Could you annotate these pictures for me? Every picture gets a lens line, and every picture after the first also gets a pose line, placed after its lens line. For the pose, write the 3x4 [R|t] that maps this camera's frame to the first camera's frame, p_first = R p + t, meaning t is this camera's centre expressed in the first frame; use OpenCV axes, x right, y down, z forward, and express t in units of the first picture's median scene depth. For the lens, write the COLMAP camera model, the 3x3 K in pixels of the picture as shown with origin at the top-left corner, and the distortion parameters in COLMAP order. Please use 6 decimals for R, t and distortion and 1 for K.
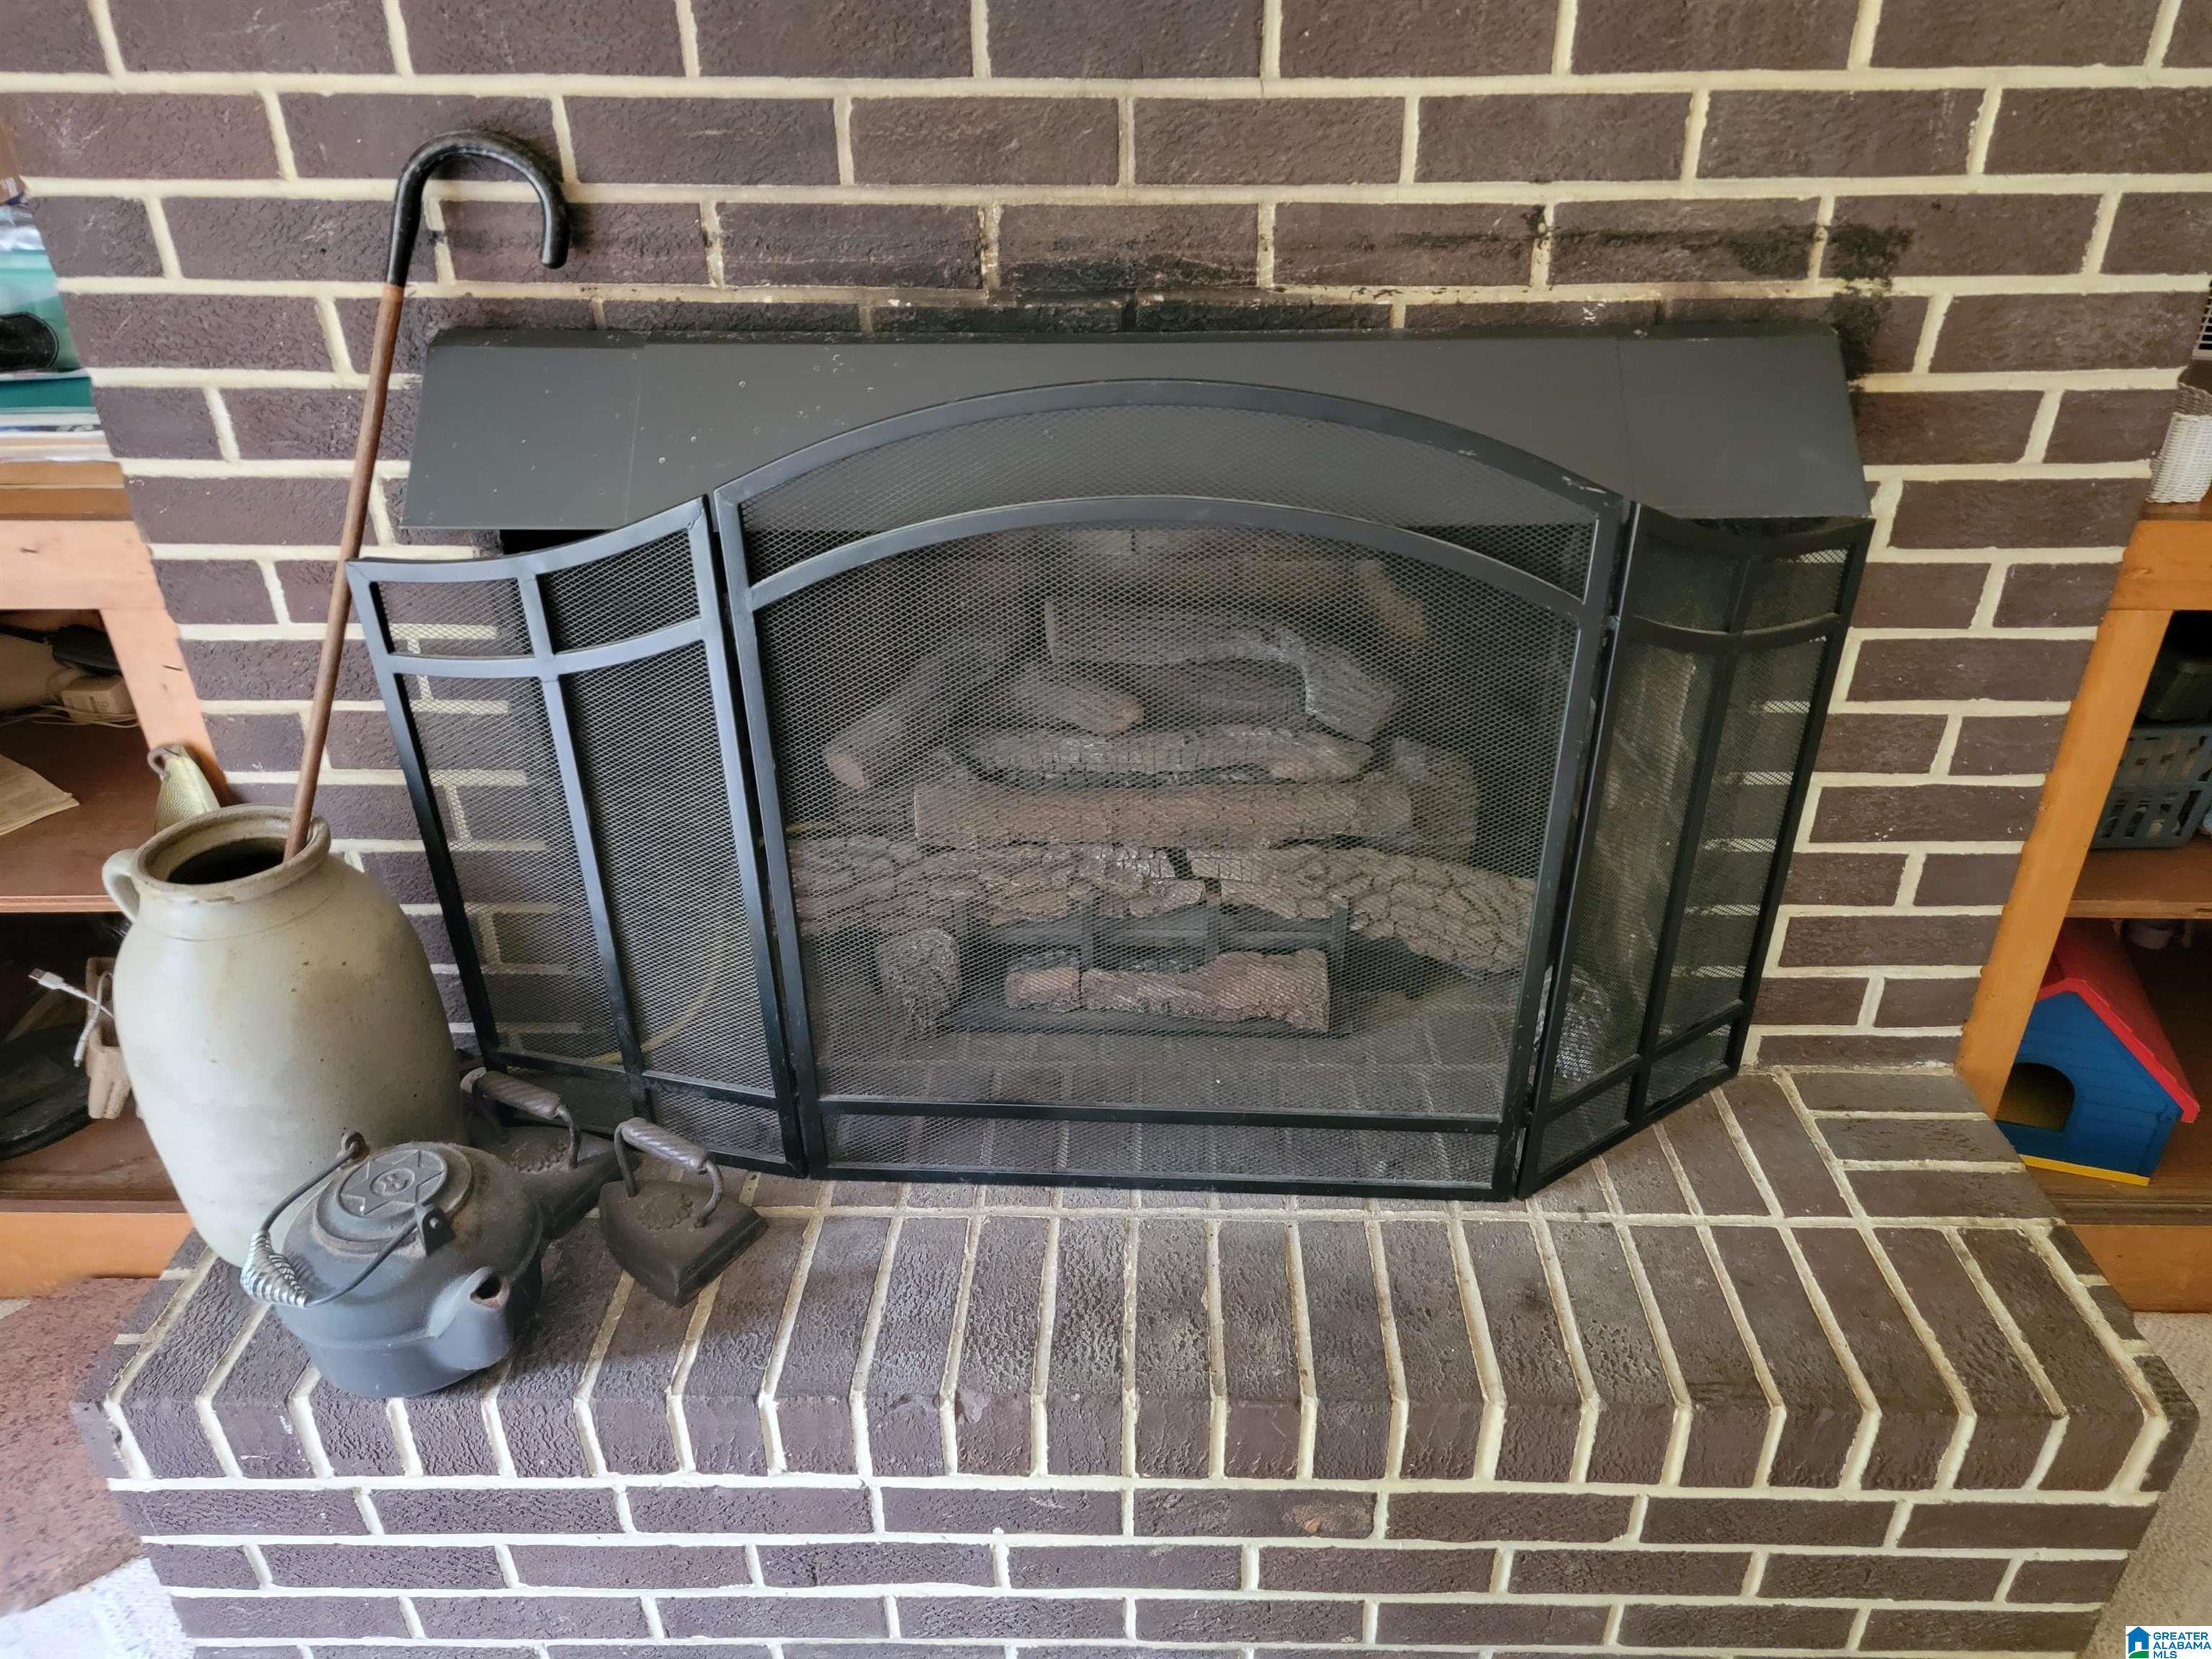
lens RADIAL K [[1543.2, 0, 1120.0], [0, 1543.2, 809.3], [0, 0, 1]] dist [0.074561, -0.060084]
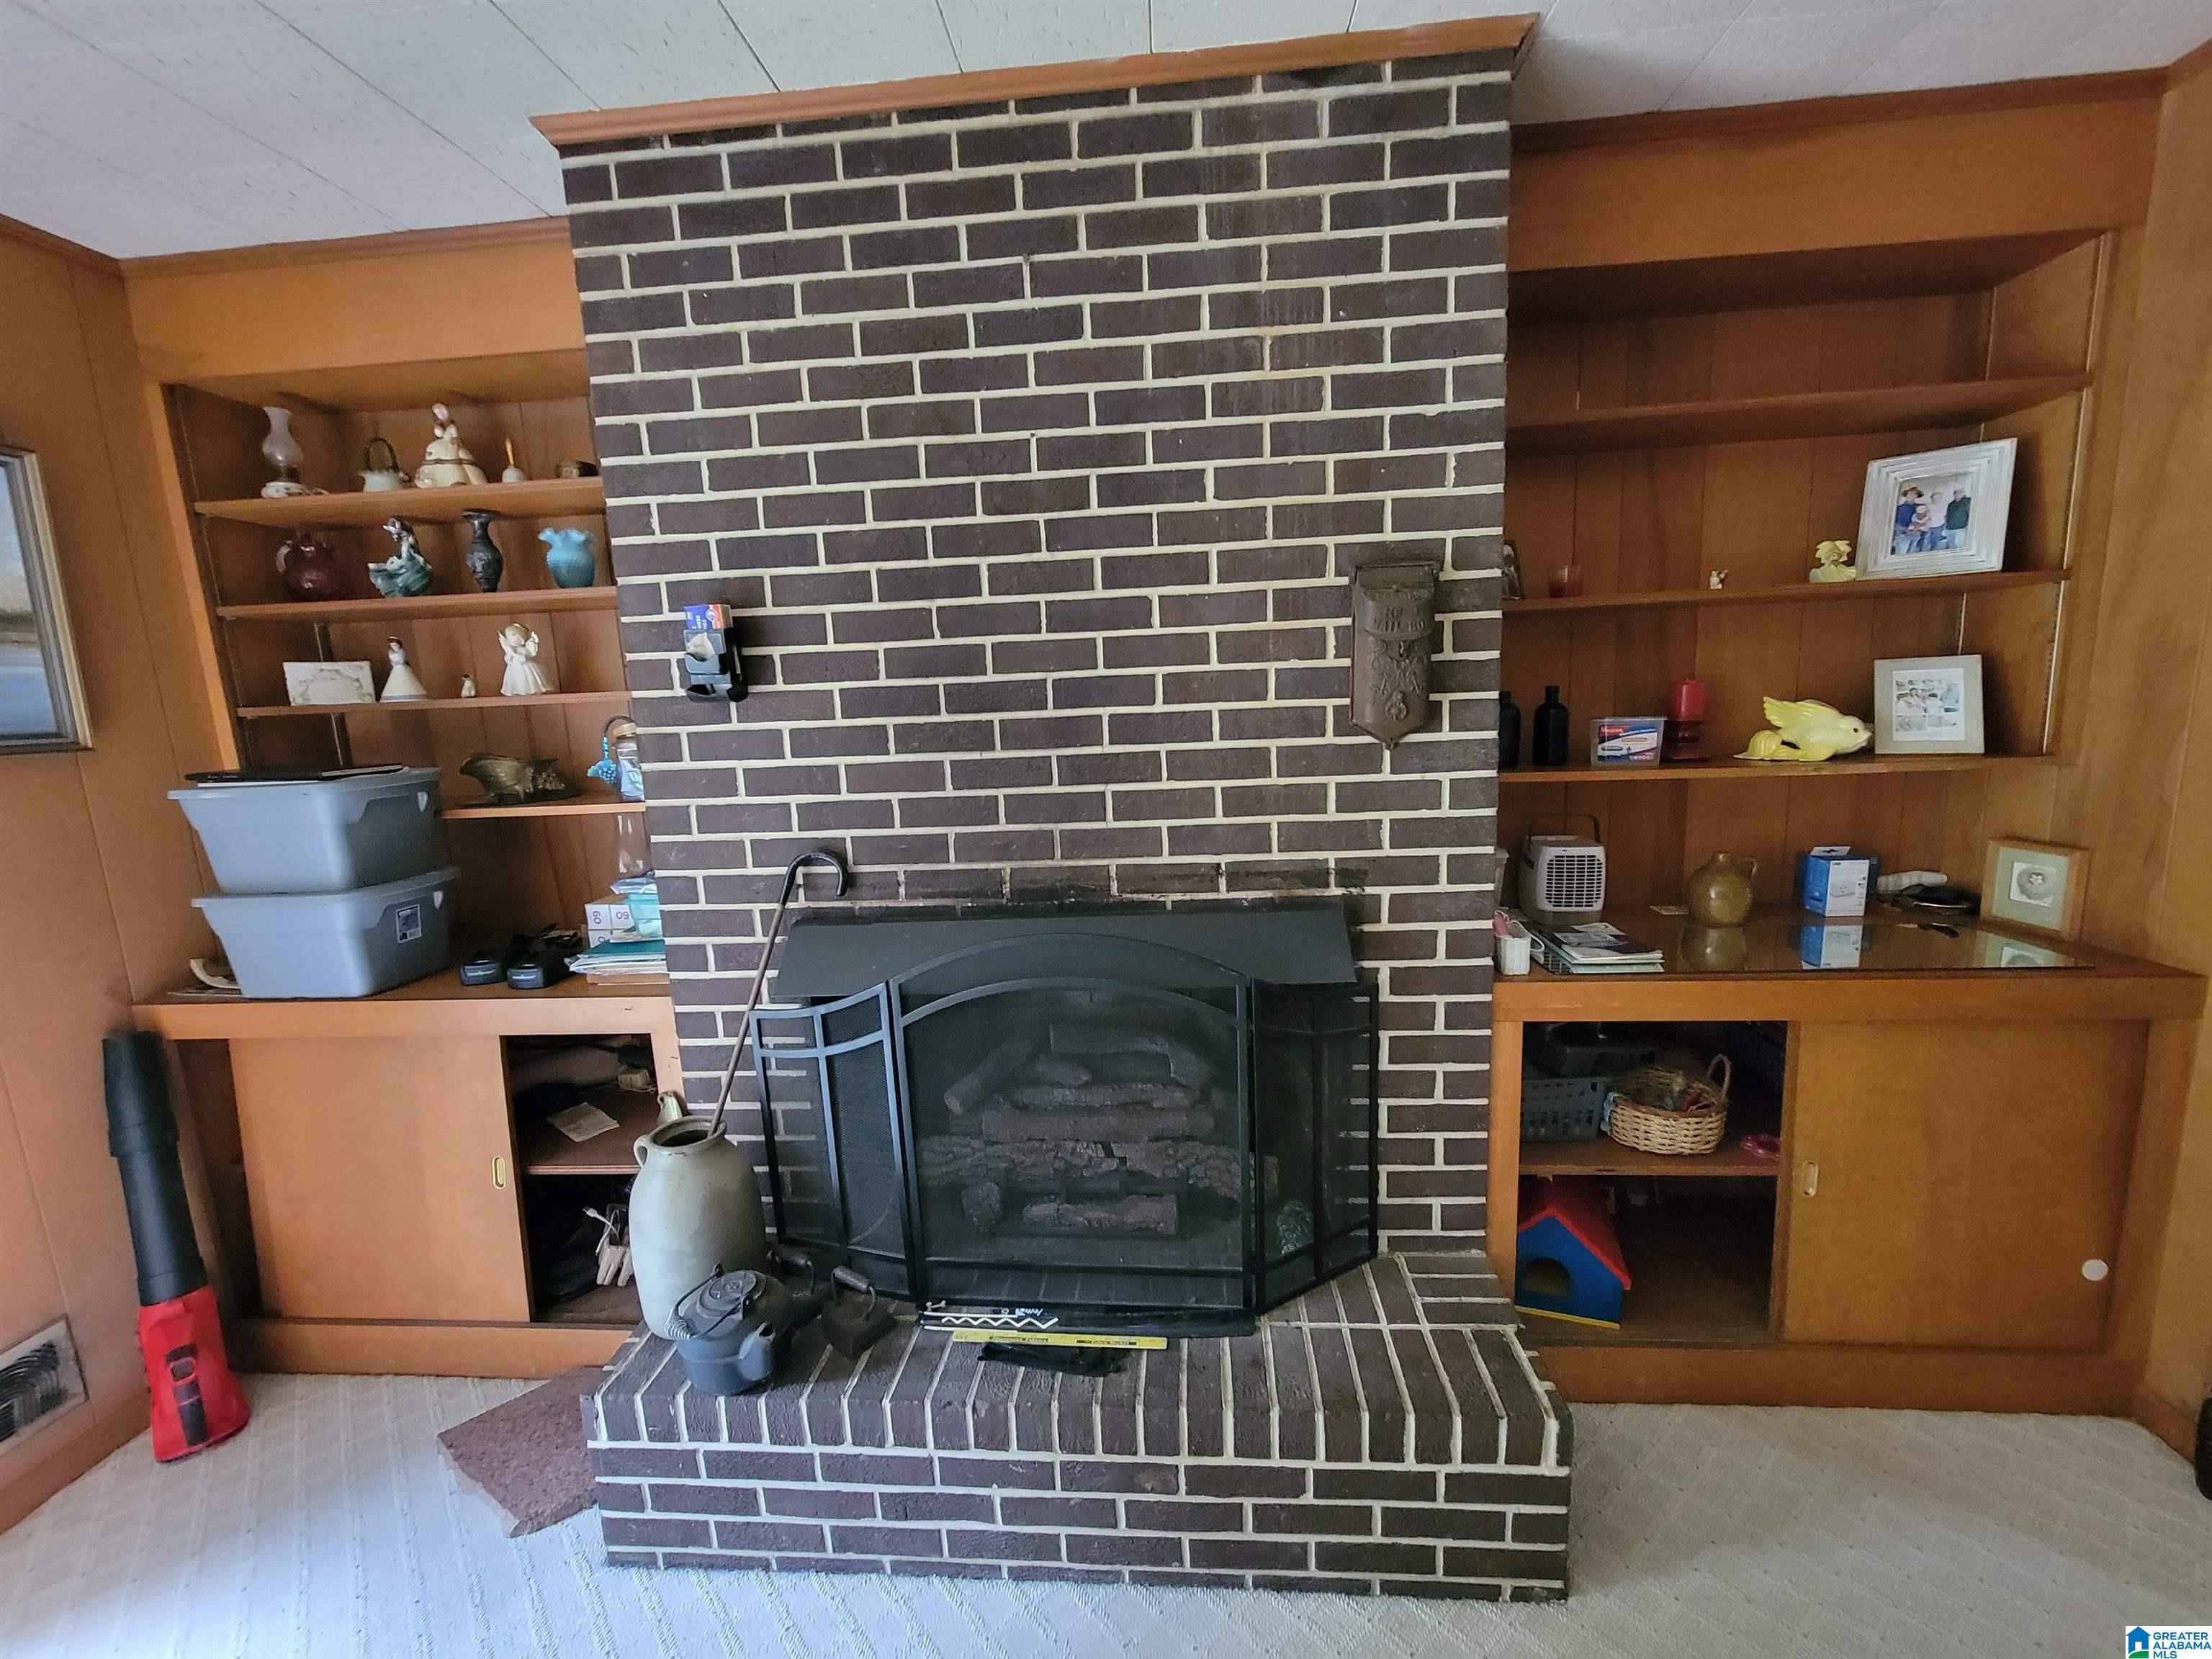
lens RADIAL K [[902.4, 0, 1102.9], [0, 902.4, 838.0], [0, 0, 1]] dist [-0.003830, 0.000967]
pose [[0.996363, -0.029986, -0.079755, 0.178018], [0.000669, 0.938753, -0.344591, 0.074050], [0.085203, 0.343284, 0.935359, -0.364733]]
